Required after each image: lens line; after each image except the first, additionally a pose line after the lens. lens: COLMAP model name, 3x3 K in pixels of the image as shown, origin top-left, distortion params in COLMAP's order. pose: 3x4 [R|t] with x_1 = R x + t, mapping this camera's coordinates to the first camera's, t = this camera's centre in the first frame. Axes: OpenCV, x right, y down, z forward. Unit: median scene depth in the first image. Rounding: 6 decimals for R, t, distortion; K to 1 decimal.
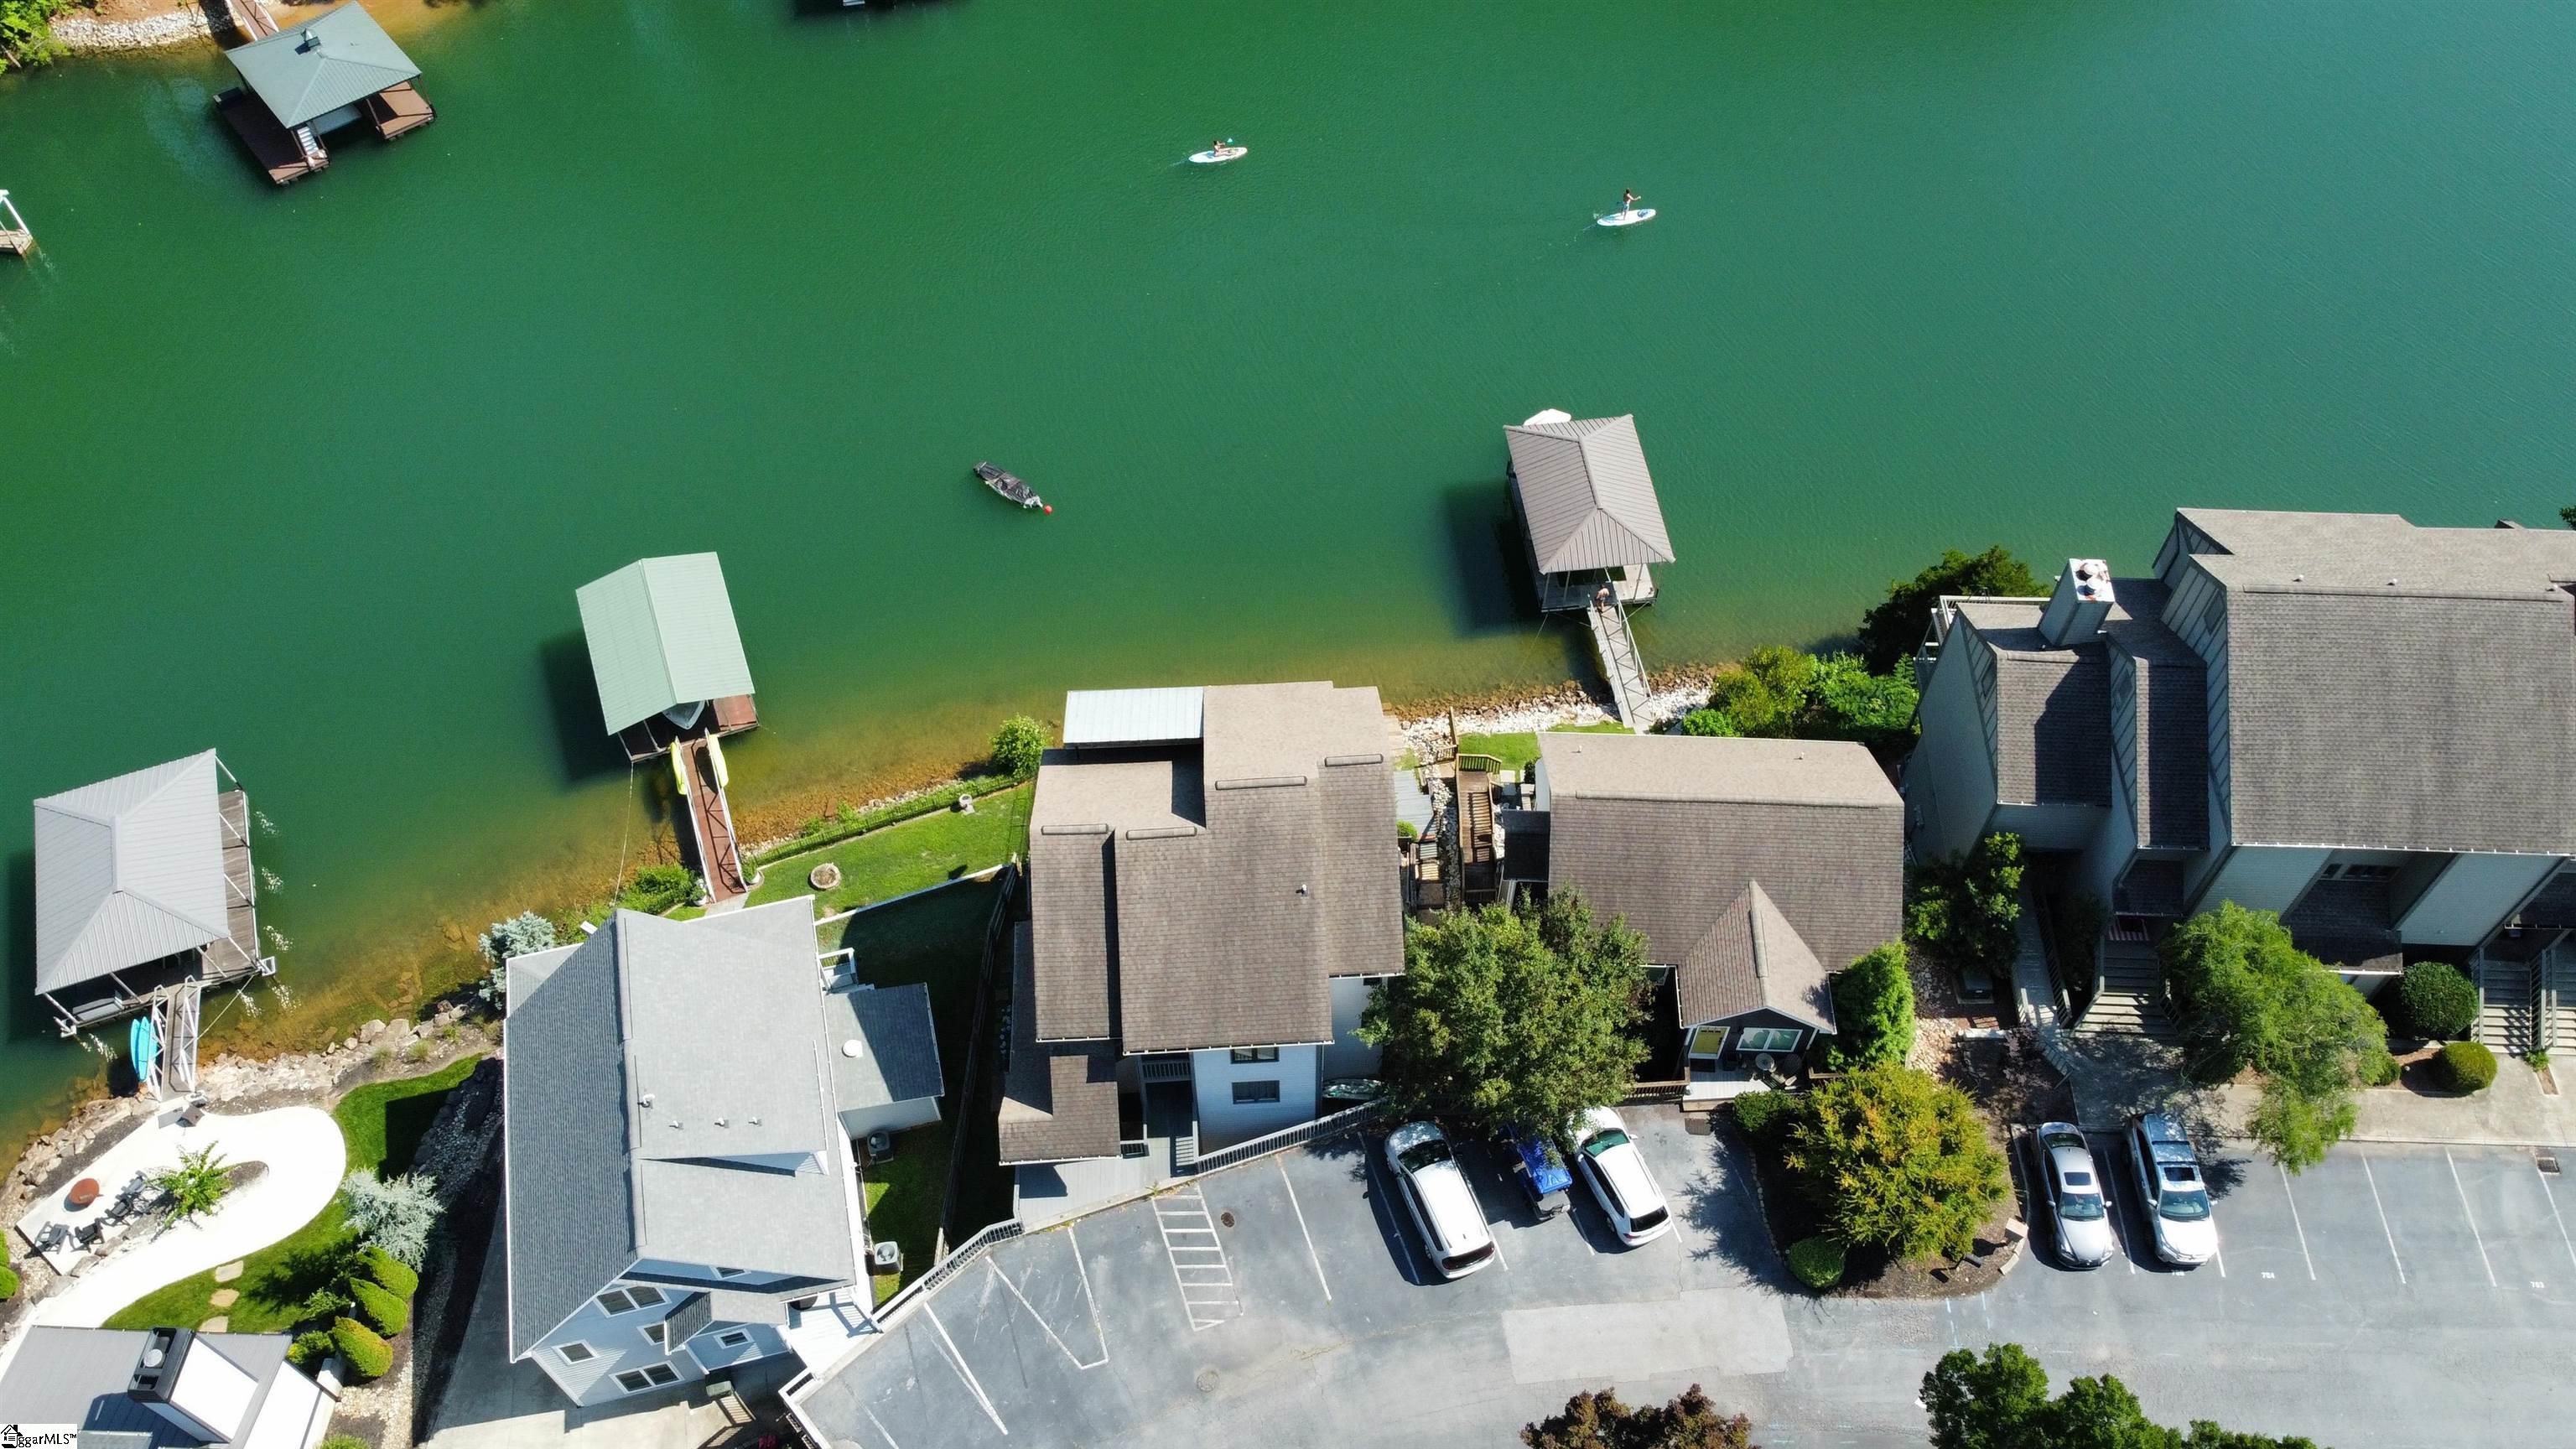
lens RADIAL K [[1972.7, 0, 1285.3], [0, 1972.7, 723.4], [0, 0, 1]] dist [-0.001742, -0.001366]
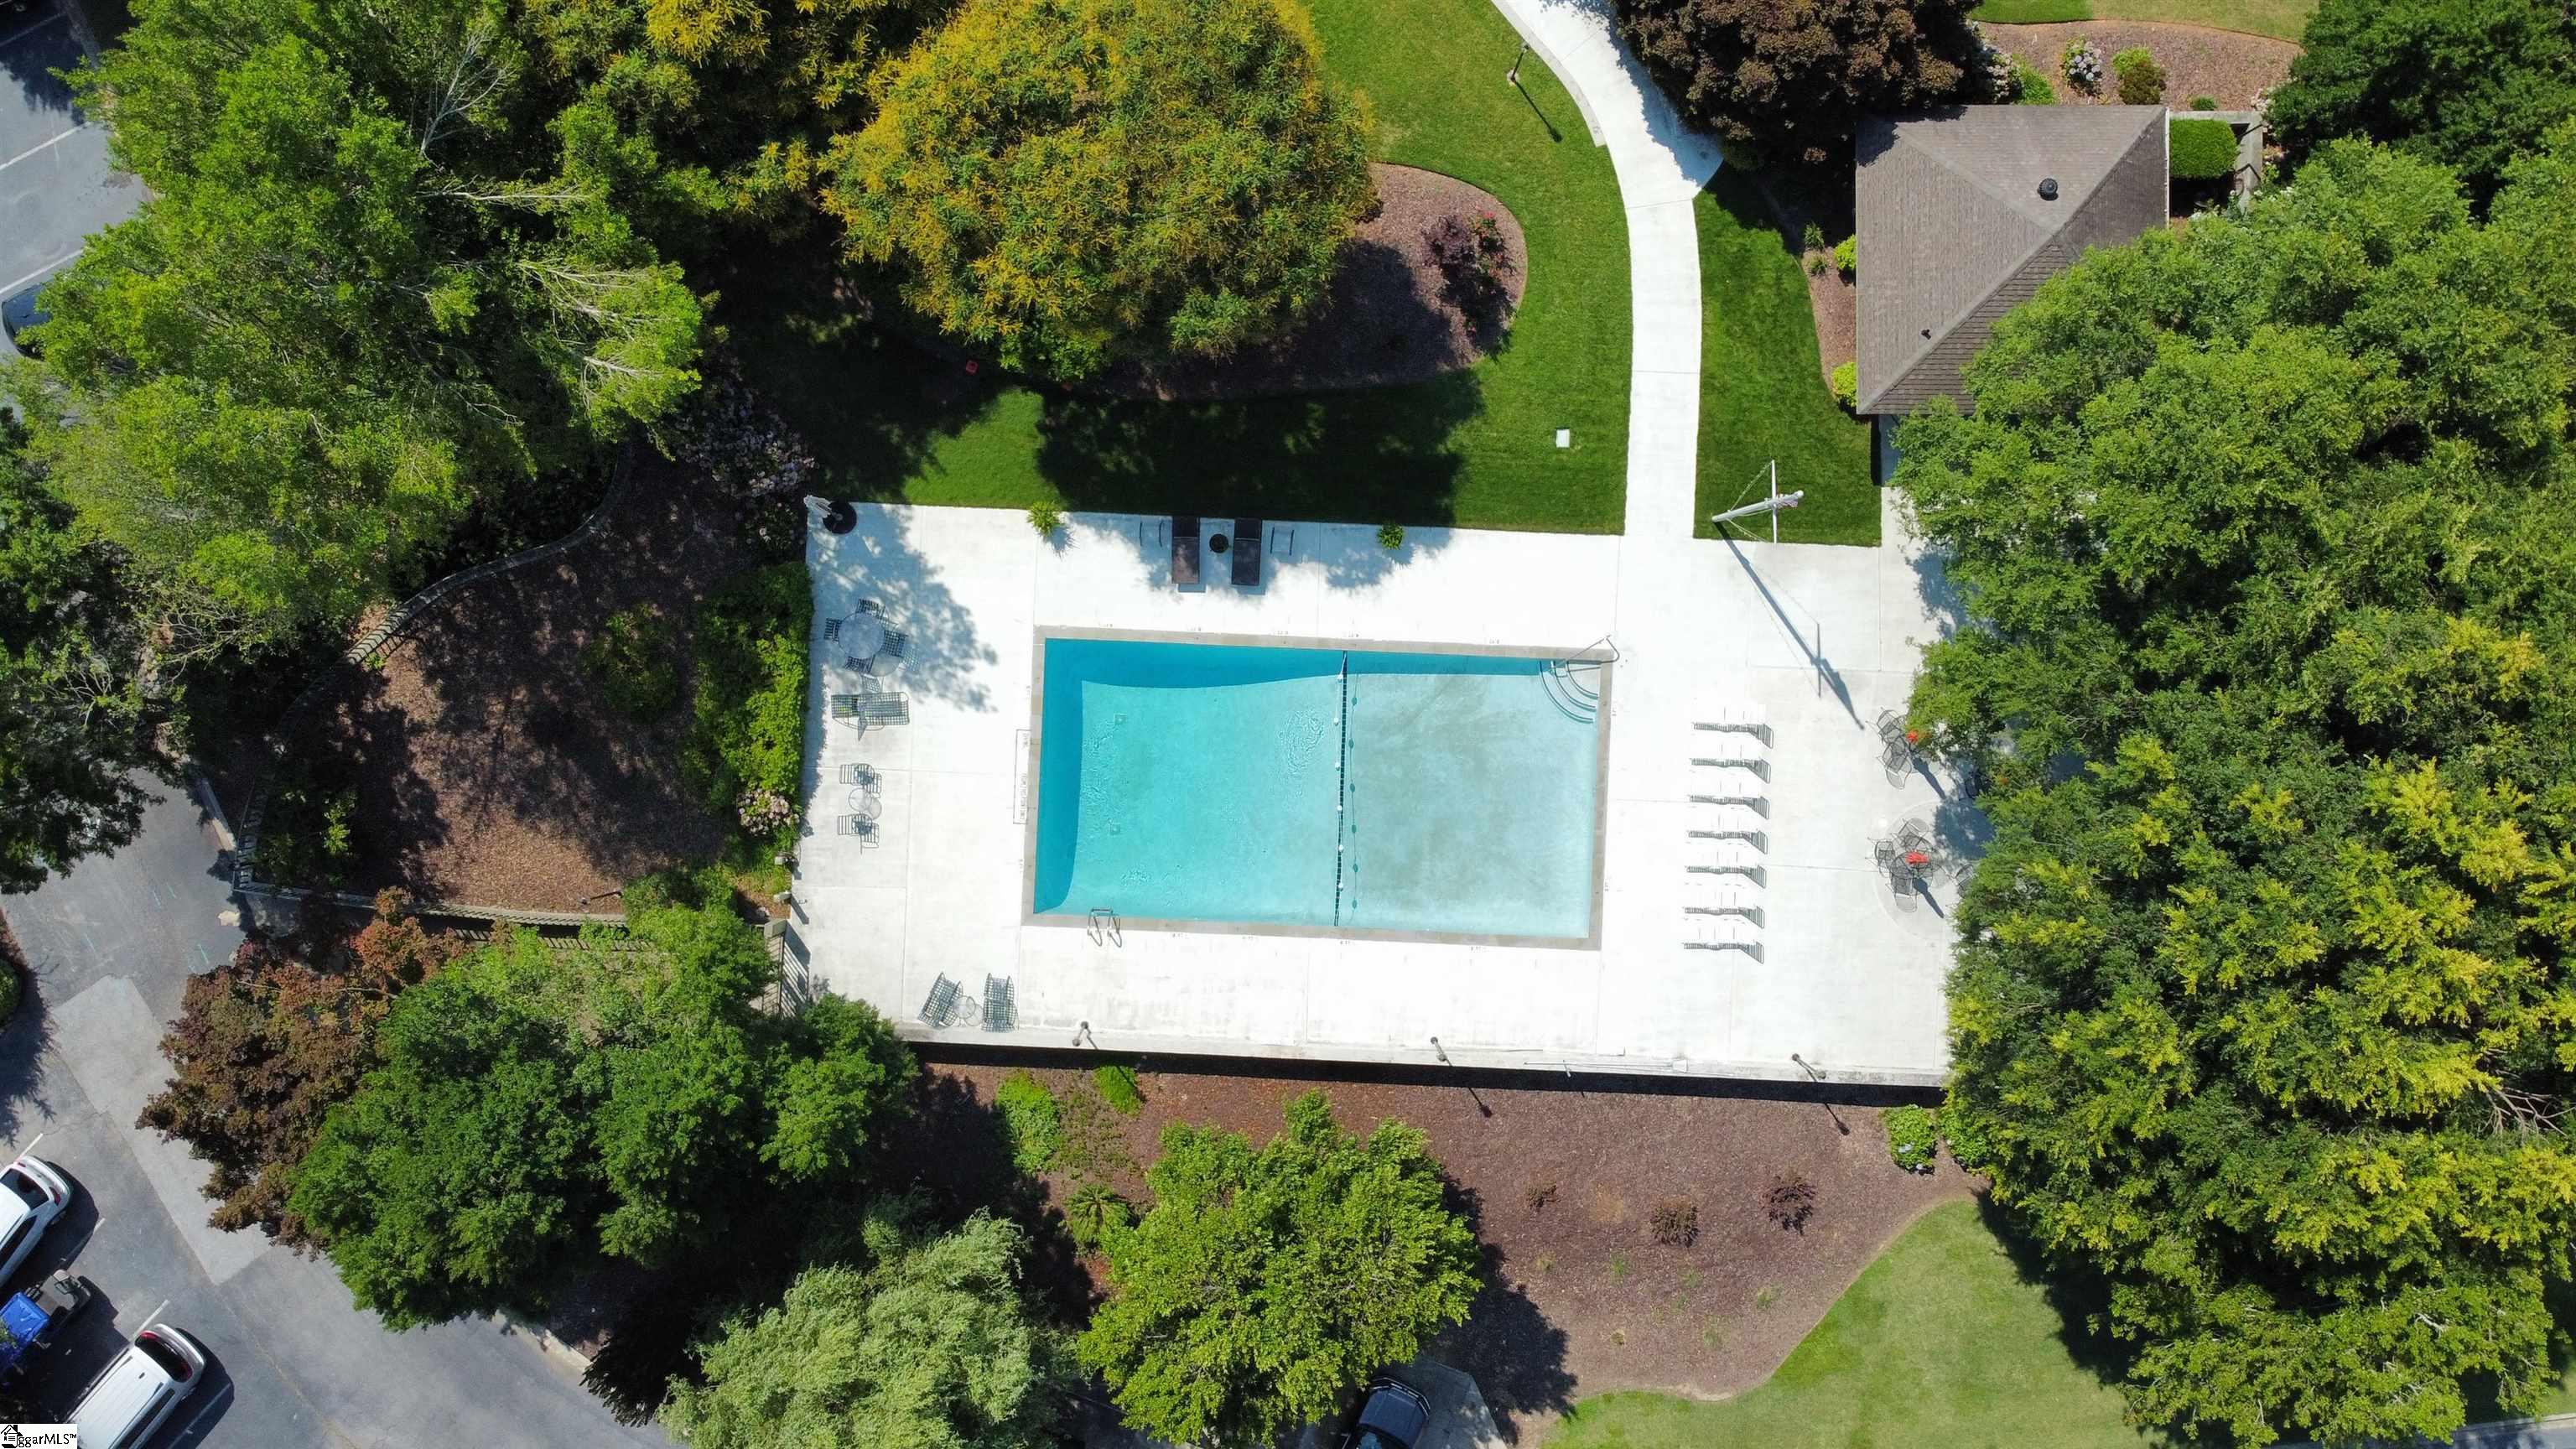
lens RADIAL K [[1972.7, 0, 1285.3], [0, 1972.7, 723.4], [0, 0, 1]] dist [-0.001742, -0.001366]
pose [[-0.463366, -0.886140, -0.006887, 0.109282], [0.715041, -0.378466, 0.587775, 0.204775], [-0.523458, 0.267430, 0.808995, -0.021715]]
